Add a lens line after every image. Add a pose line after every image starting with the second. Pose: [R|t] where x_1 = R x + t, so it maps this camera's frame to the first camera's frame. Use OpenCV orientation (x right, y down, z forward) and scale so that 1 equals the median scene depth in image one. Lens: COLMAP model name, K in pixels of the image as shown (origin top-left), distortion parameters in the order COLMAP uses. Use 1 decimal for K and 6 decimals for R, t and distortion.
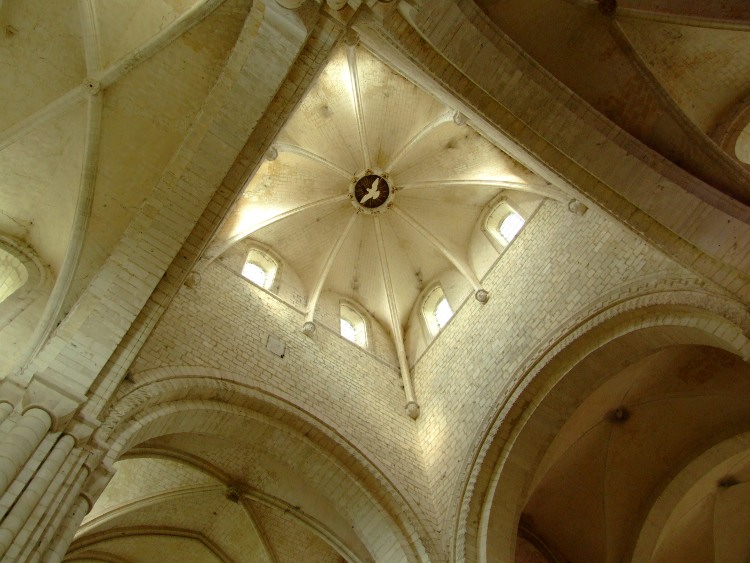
lens RADIAL K [[611.8, 0, 360.6], [0, 611.8, 274.7], [0, 0, 1]] dist [-0.159716, 0.137760]
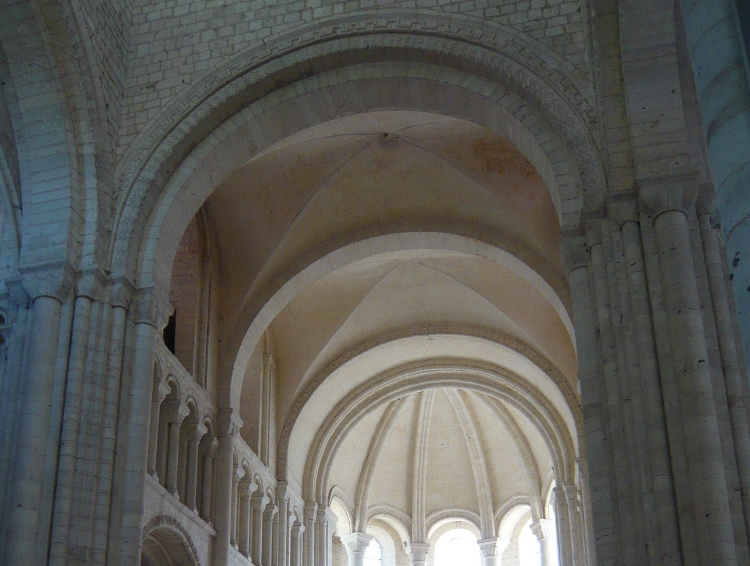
lens RADIAL K [[932.0, 0, 317.8], [0, 932.0, 527.6], [0, 0, 1]] dist [-0.076182, 0.012622]
pose [[0.752772, 0.248229, 0.609686, -0.257789], [-0.628253, 0.547451, 0.552807, -0.103715], [-0.196551, -0.799174, 0.568057, -0.072551]]
